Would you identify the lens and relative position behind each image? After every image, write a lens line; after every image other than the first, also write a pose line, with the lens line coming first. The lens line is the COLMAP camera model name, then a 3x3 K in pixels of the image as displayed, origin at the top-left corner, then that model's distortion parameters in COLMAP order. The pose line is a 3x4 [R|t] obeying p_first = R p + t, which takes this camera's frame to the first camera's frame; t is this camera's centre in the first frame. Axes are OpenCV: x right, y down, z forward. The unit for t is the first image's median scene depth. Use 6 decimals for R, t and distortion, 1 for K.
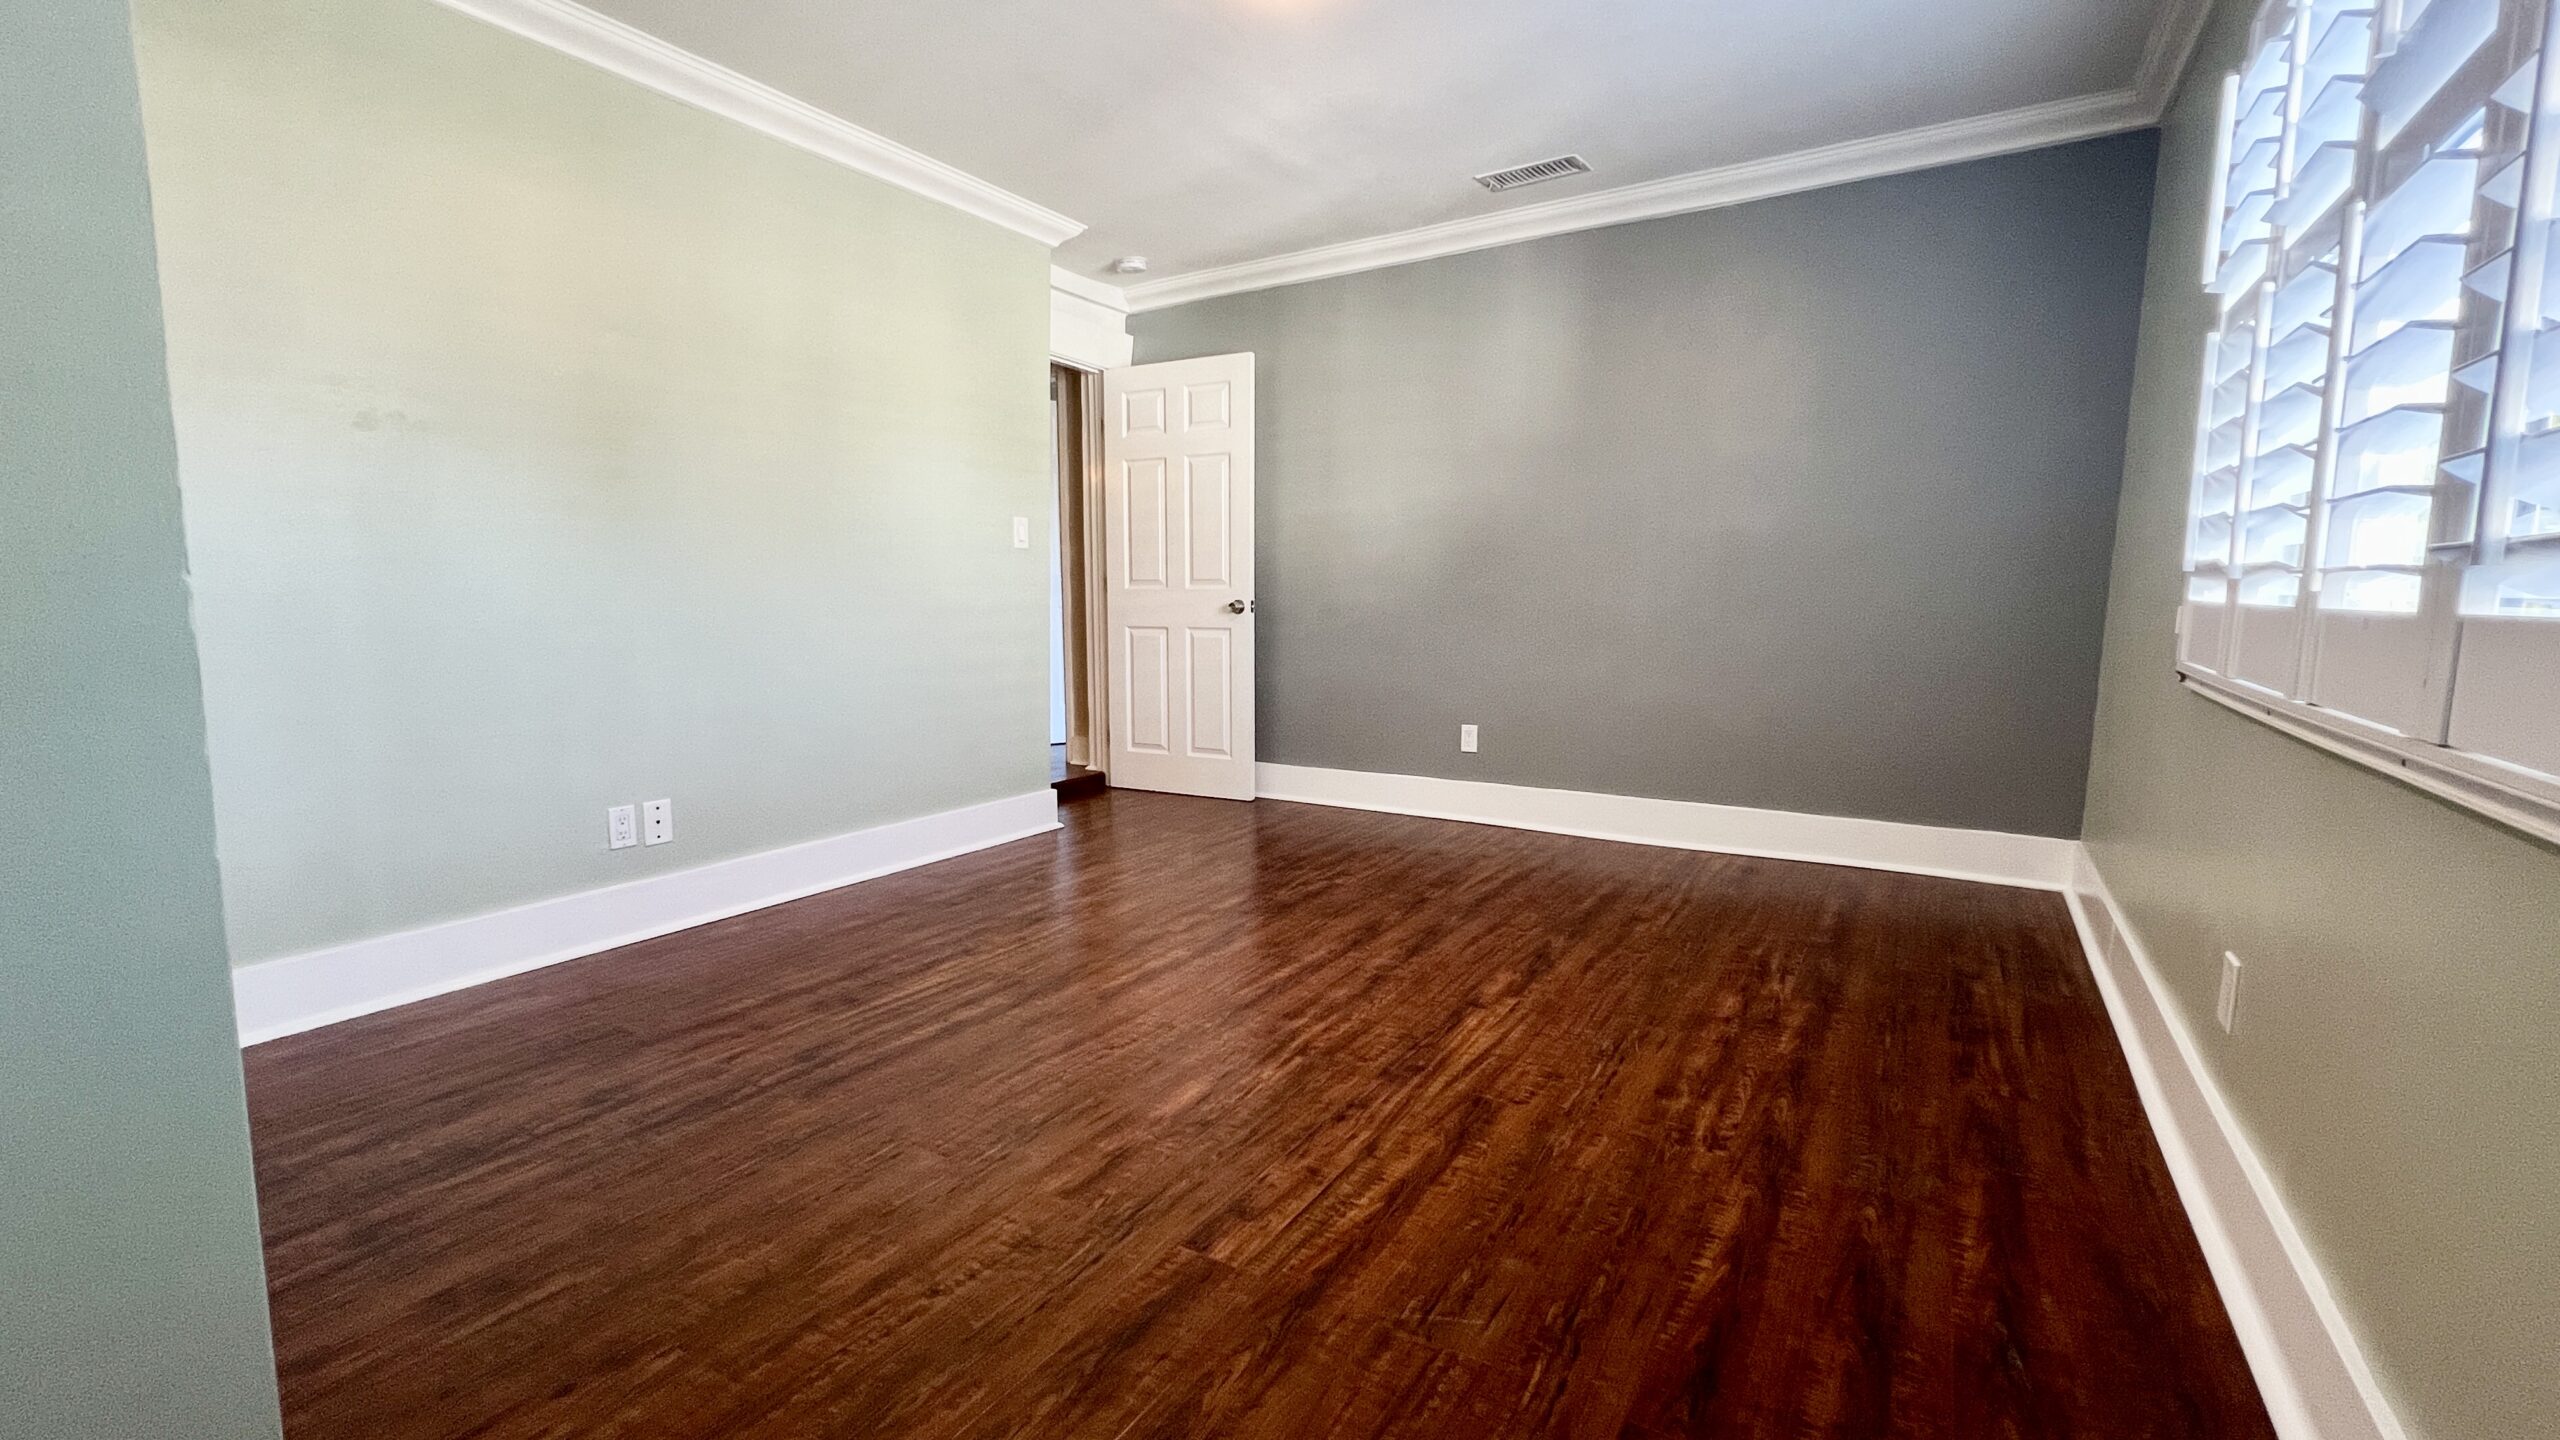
lens RADIAL K [[1051.2, 0, 1276.2], [0, 1051.2, 722.3], [0, 0, 1]] dist [-0.004539, -0.000350]
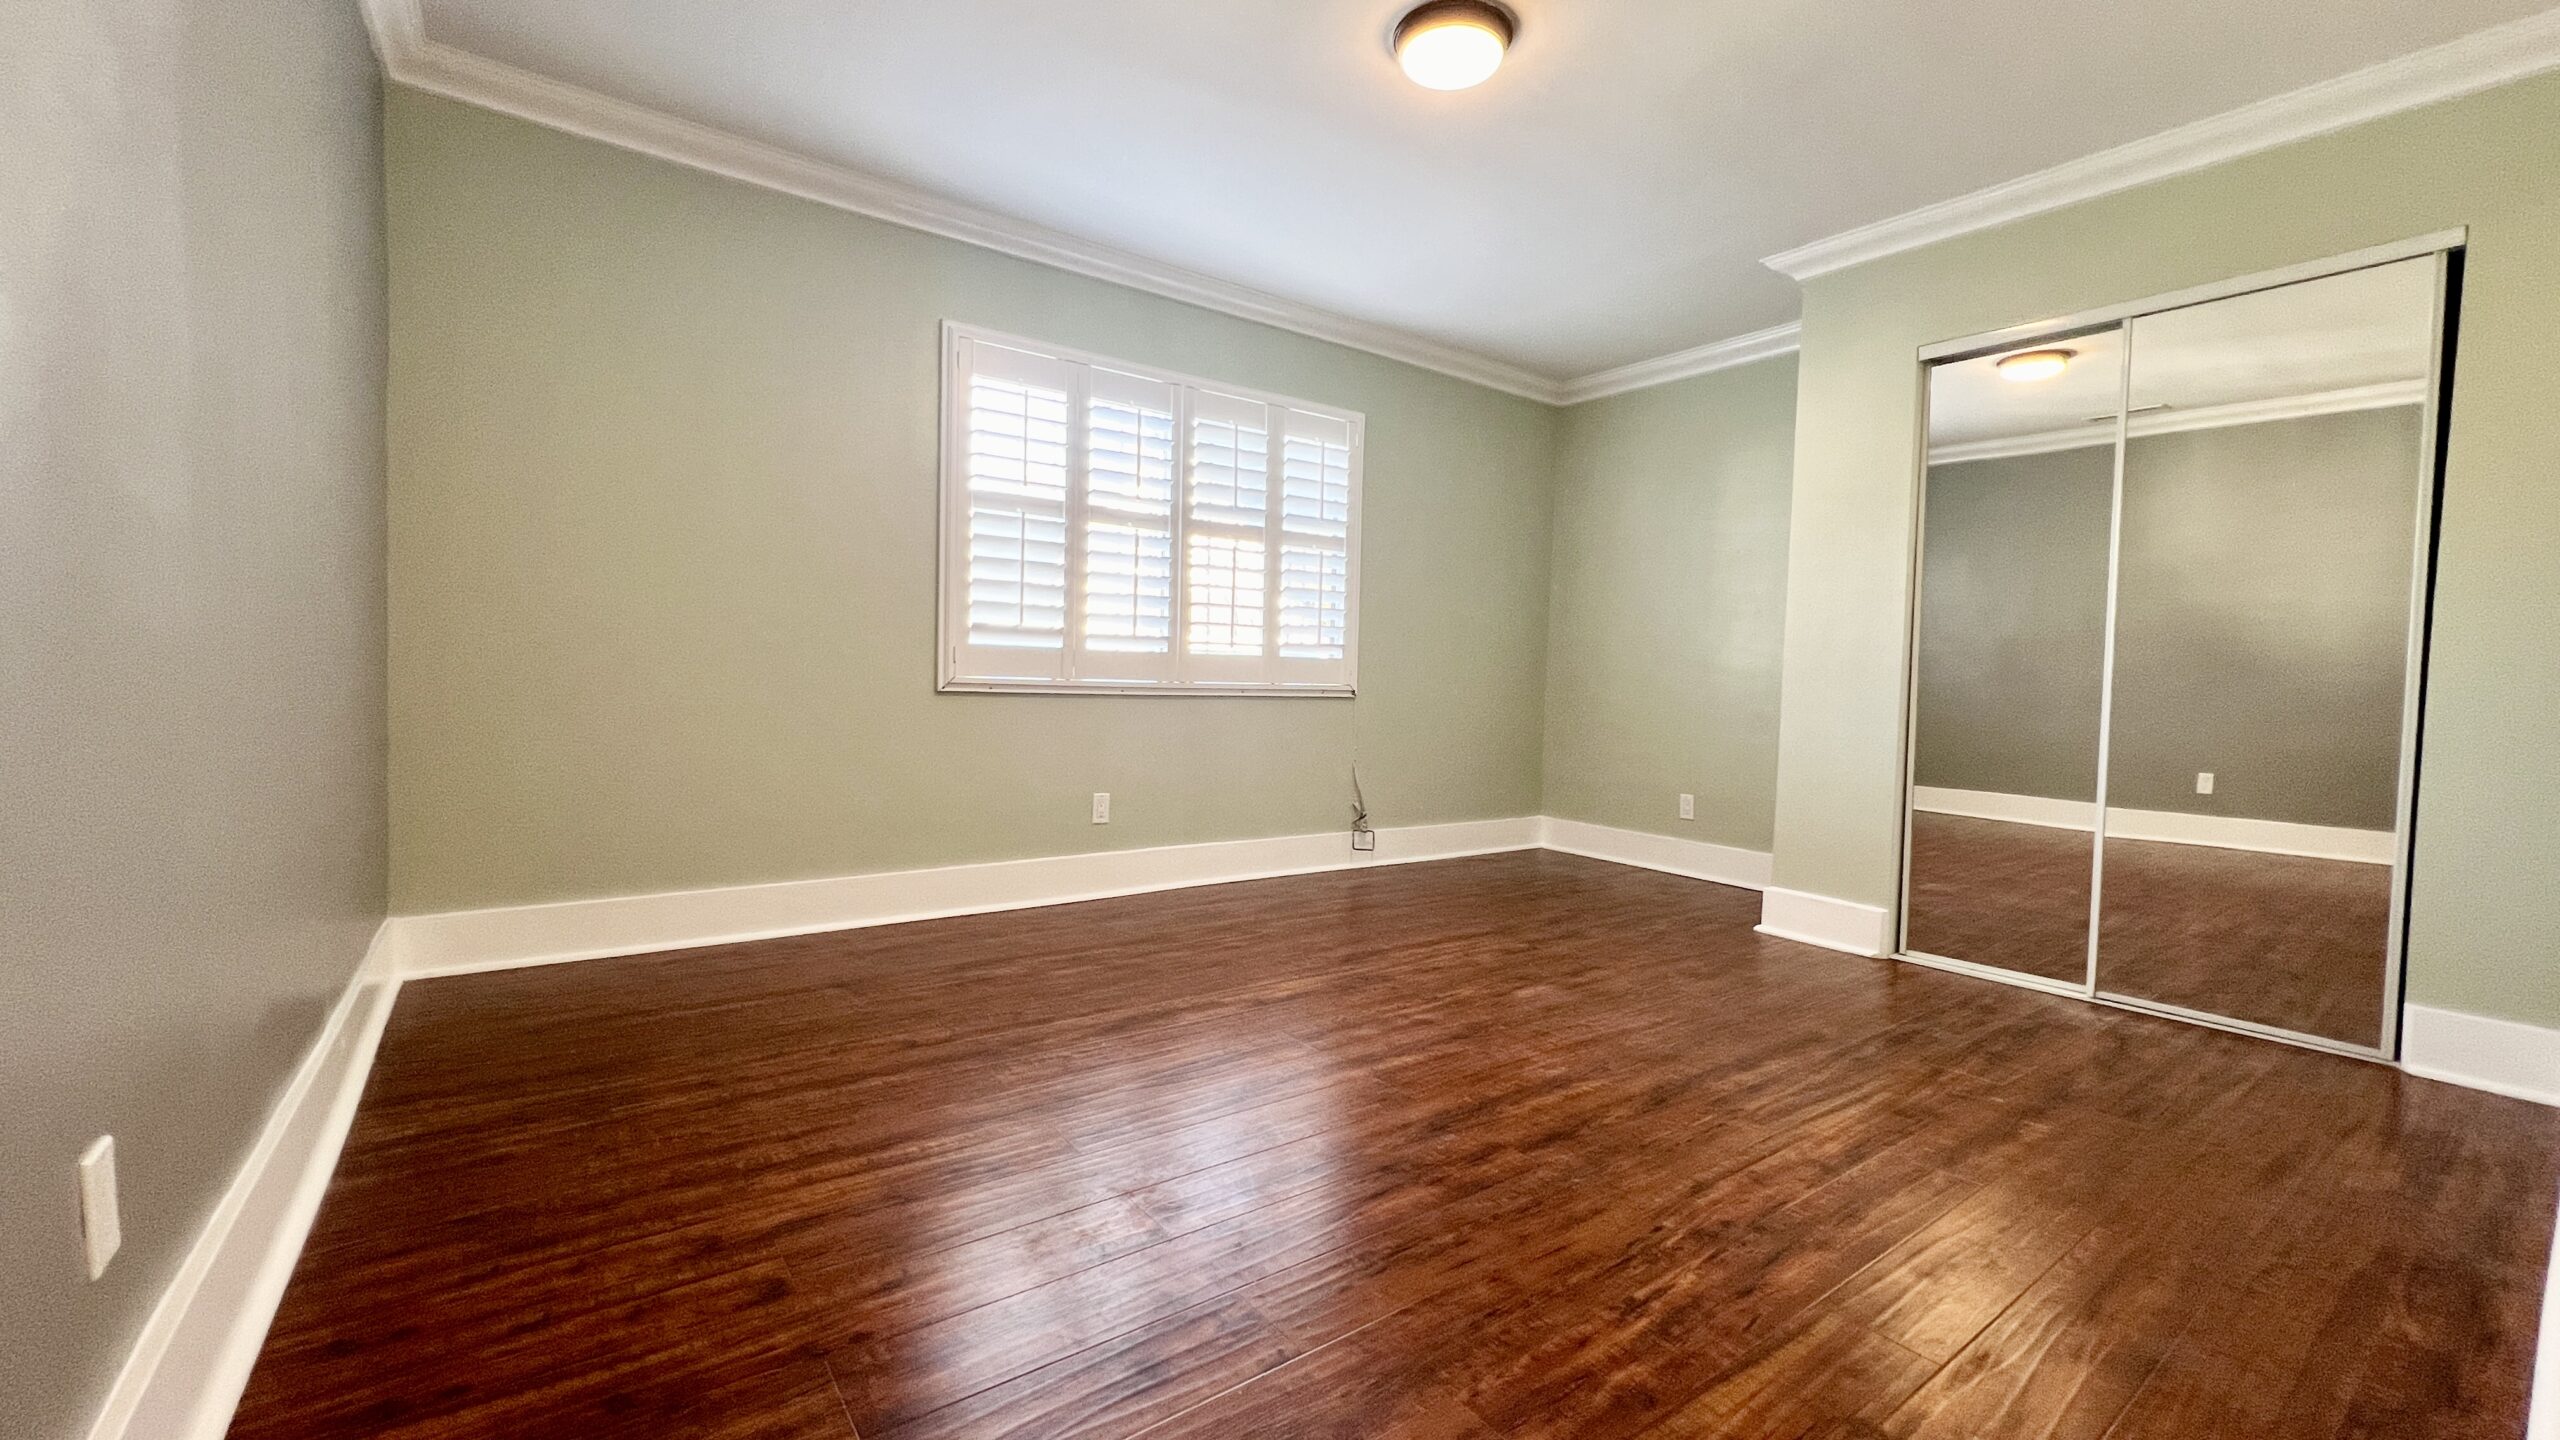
lens RADIAL K [[1051.2, 0, 1263.6], [0, 1051.2, 713.3], [0, 0, 1]] dist [-0.004539, -0.000350]
pose [[-0.923054, -0.044952, 0.382034, -0.246898], [0.016056, 0.987781, 0.155020, -0.228574], [-0.384334, 0.149226, -0.911054, 2.096758]]
